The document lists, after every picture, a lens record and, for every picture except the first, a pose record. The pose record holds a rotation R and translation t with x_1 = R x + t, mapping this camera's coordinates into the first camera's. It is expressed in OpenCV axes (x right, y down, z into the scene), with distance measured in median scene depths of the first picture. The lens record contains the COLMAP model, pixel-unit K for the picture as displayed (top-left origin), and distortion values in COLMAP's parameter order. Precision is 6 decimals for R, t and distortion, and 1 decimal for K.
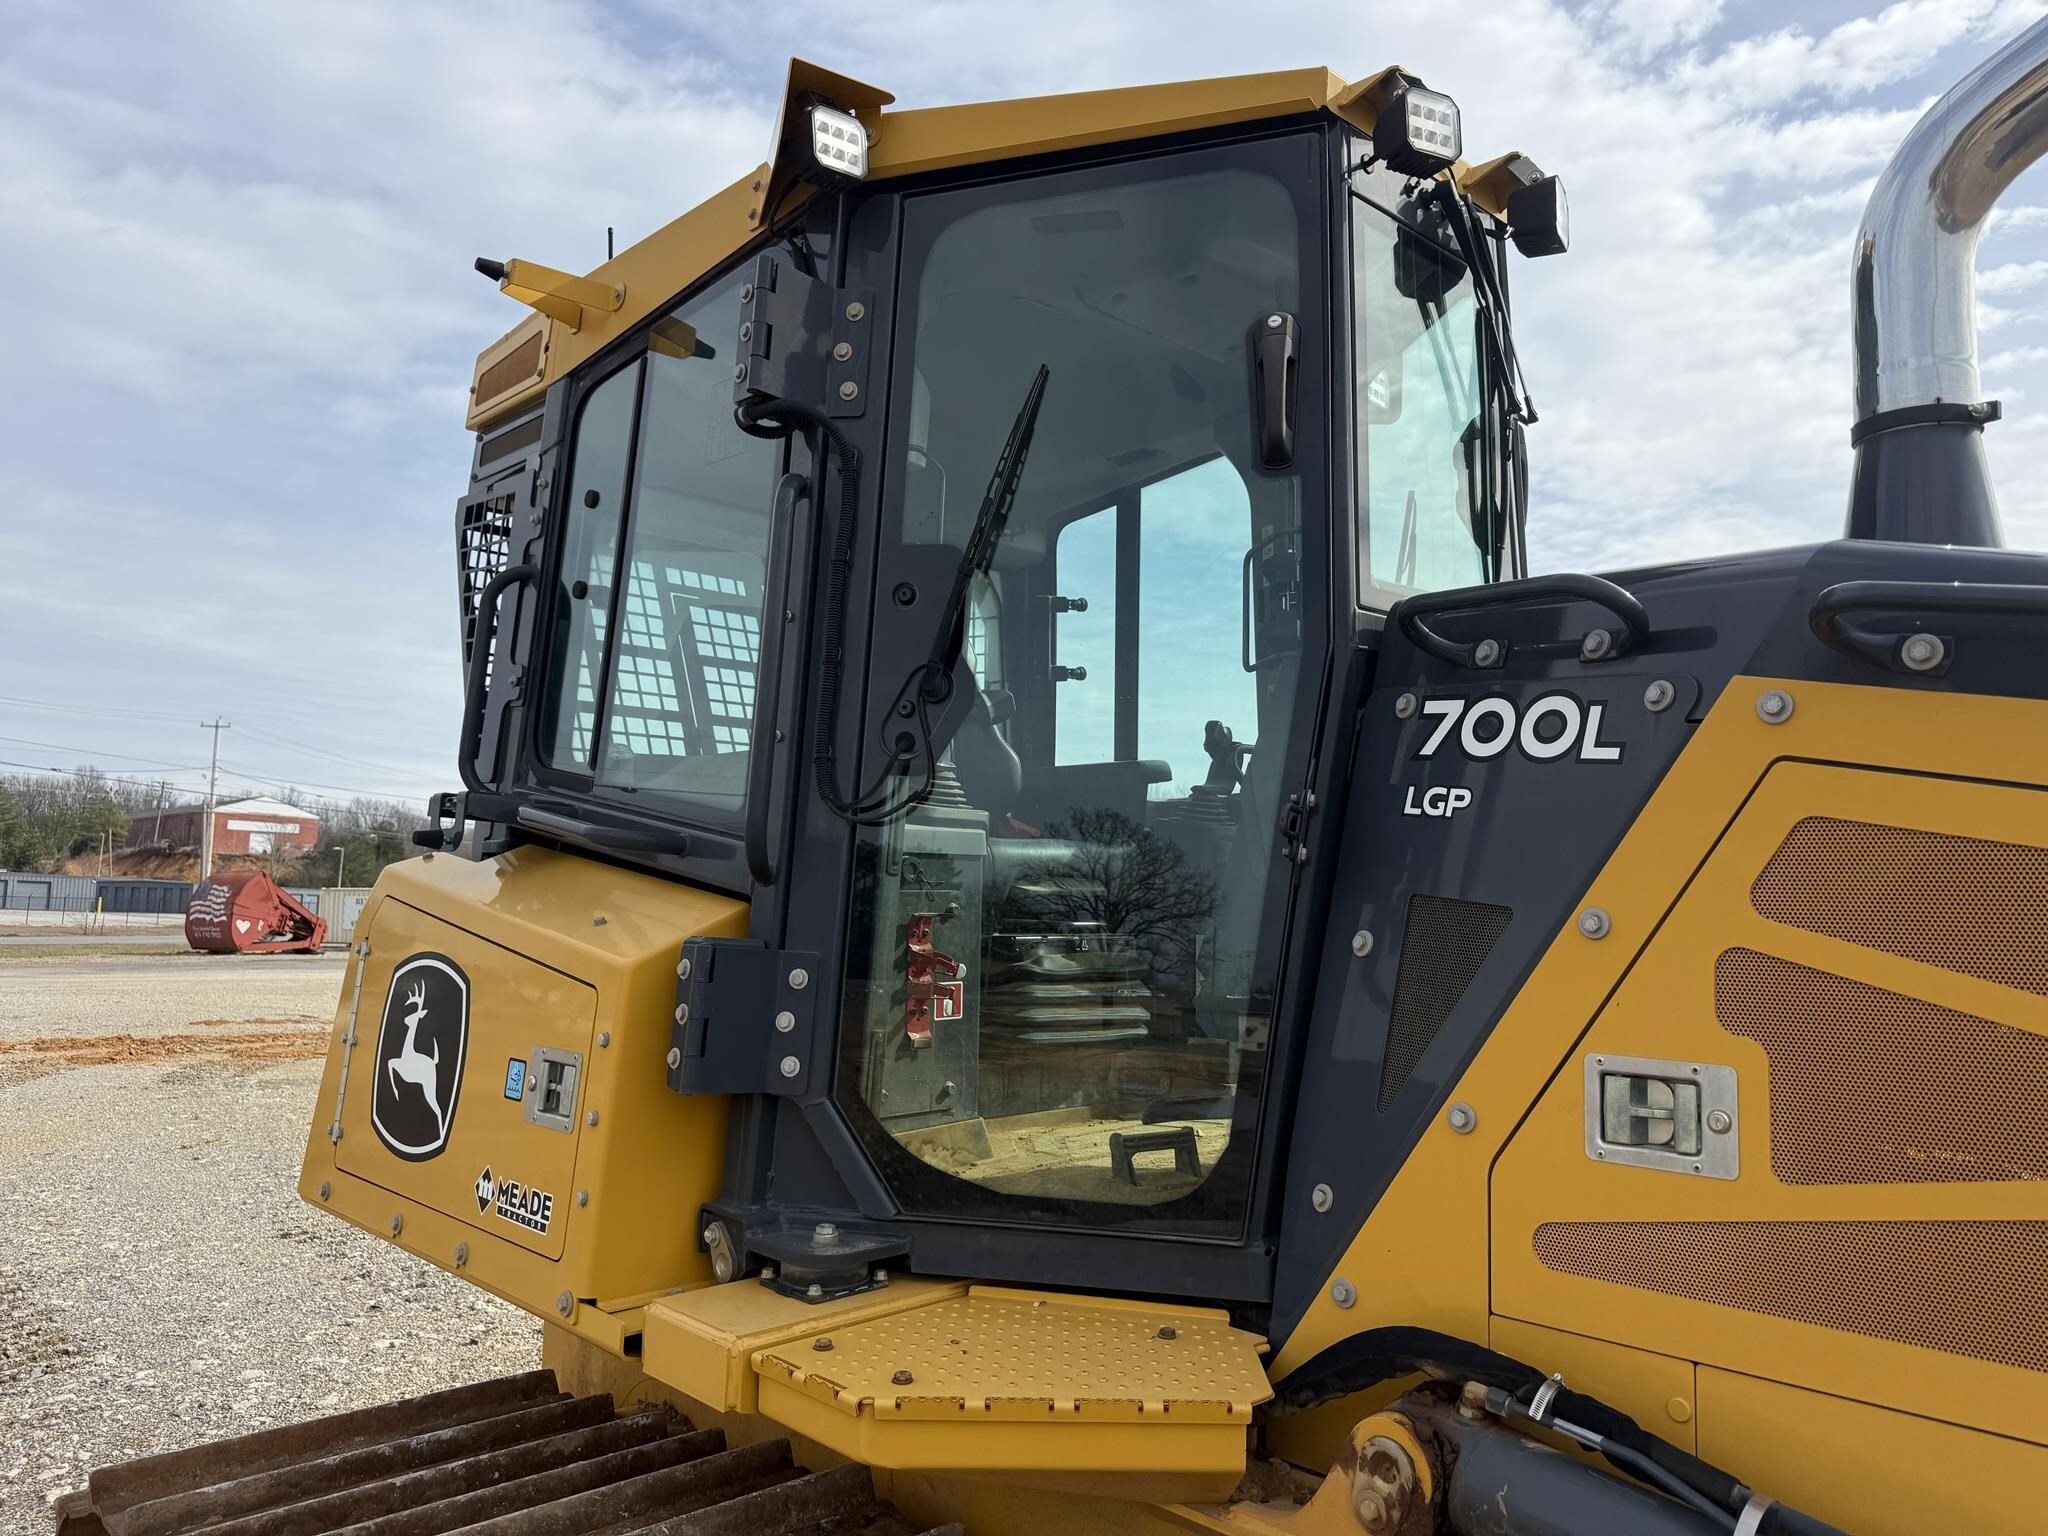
lens RADIAL K [[1429.5, 0, 1025.6], [0, 1429.5, 759.7], [0, 0, 1]] dist [0.063005, -0.087262]
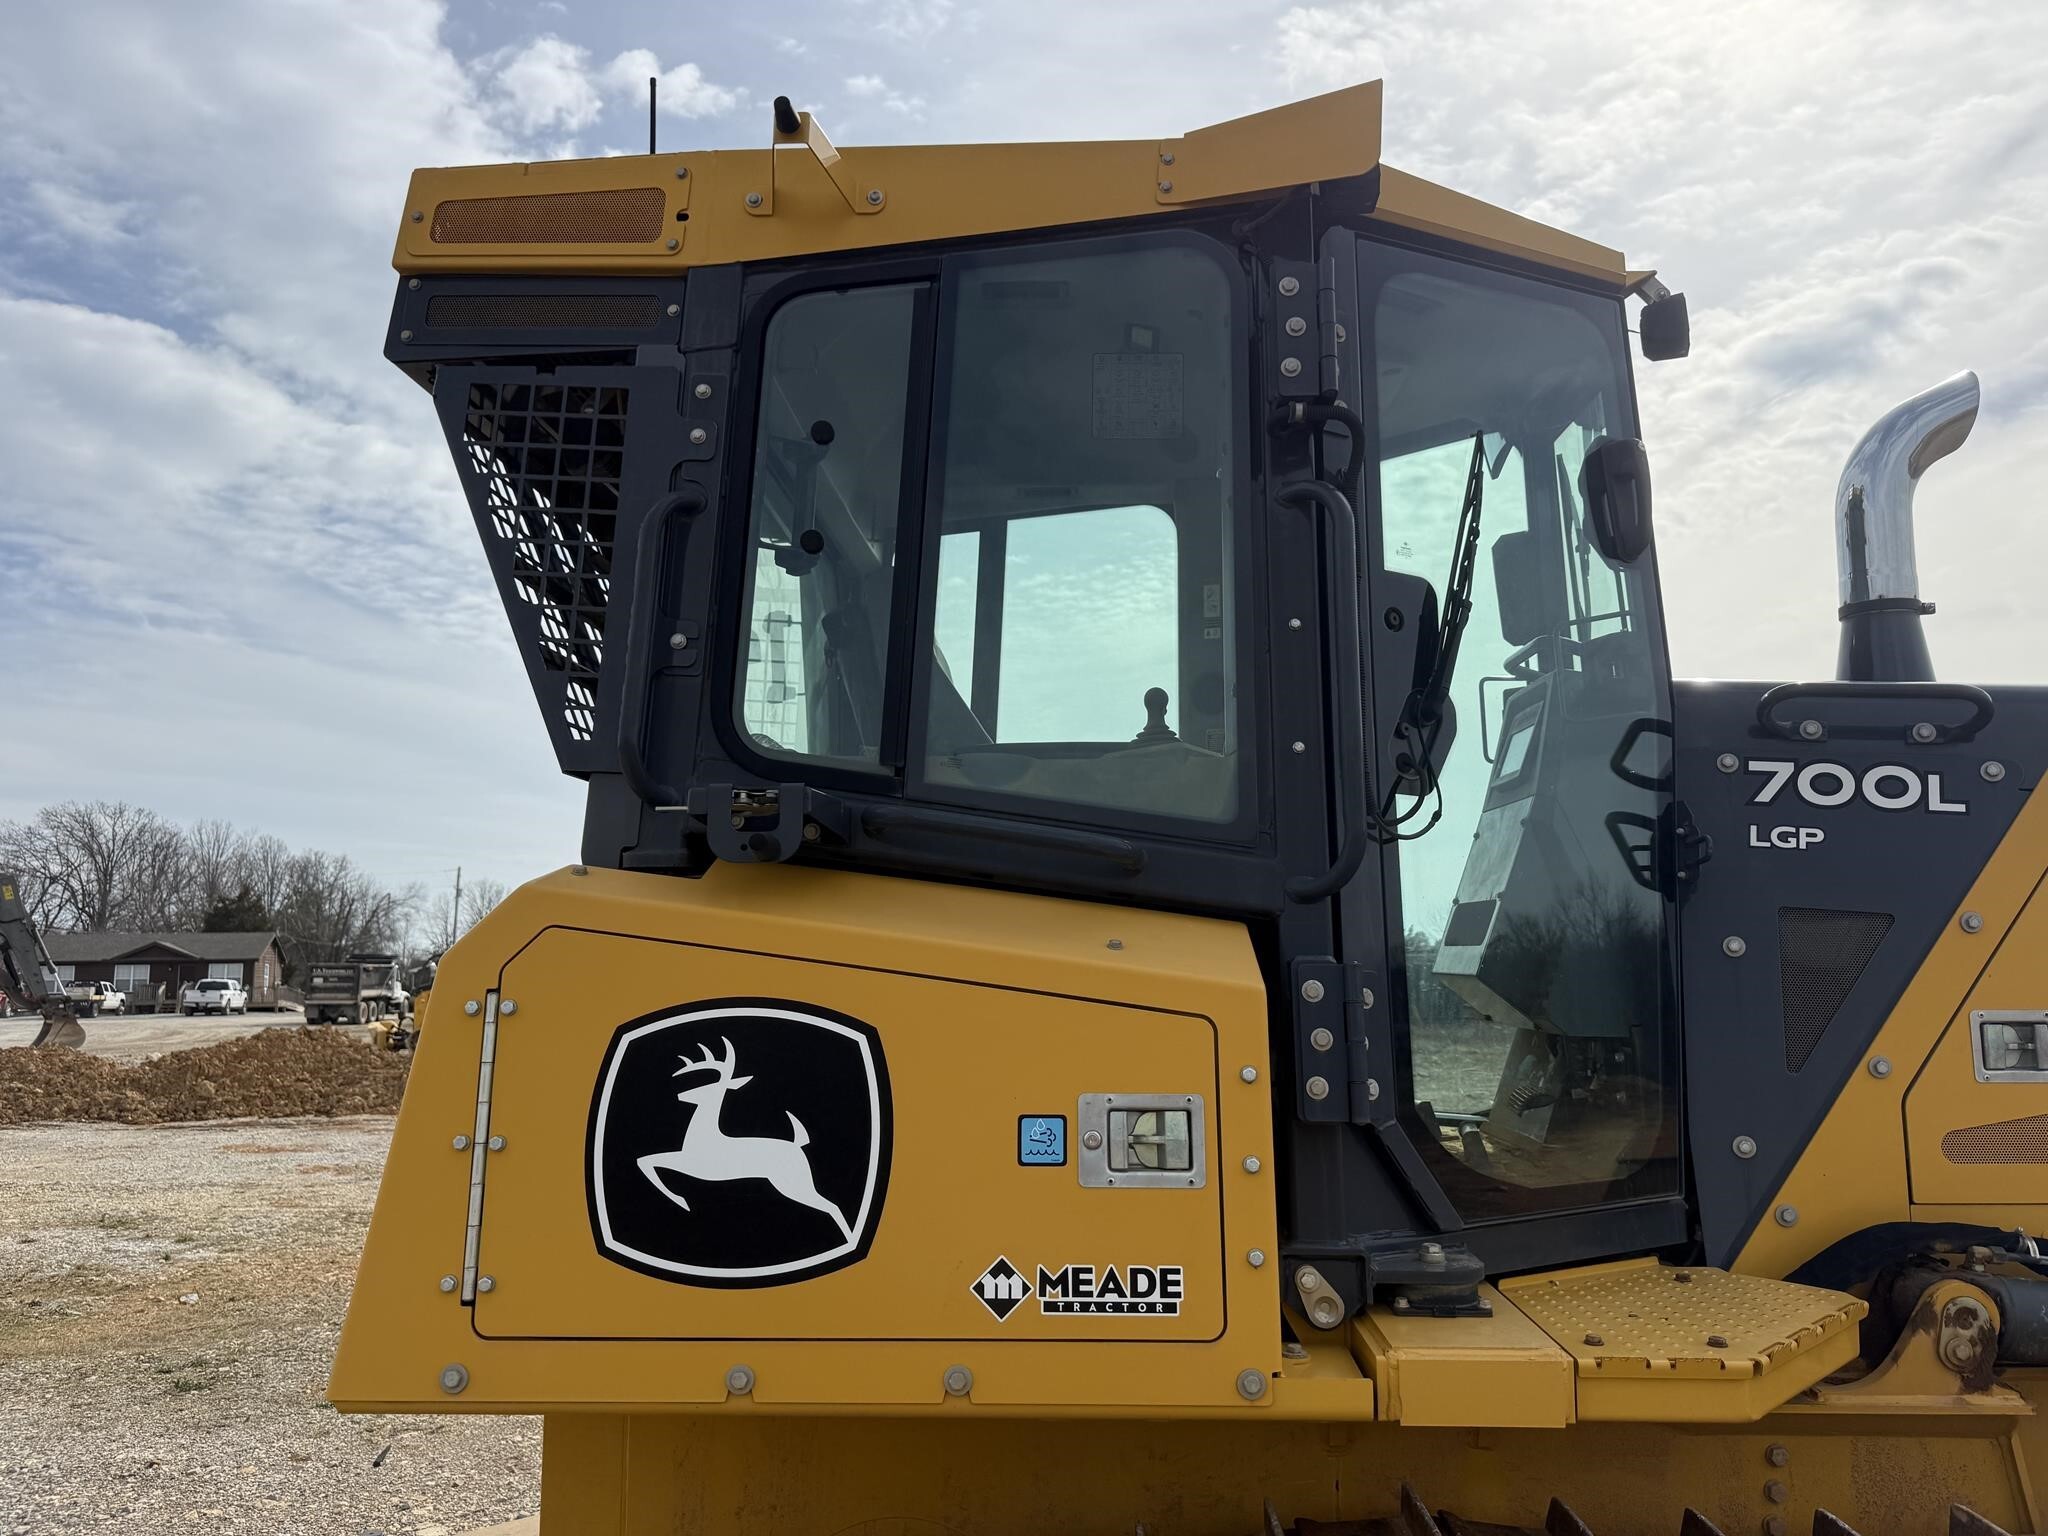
lens RADIAL K [[1466.9, 0, 1044.6], [0, 1466.9, 721.6], [0, 0, 1]] dist [0.070660, -0.100231]
pose [[0.718663, 0.088884, 0.689654, -1.018763], [-0.045917, 0.995698, -0.080479, 0.056341], [-0.693840, 0.026171, 0.719653, 0.420979]]
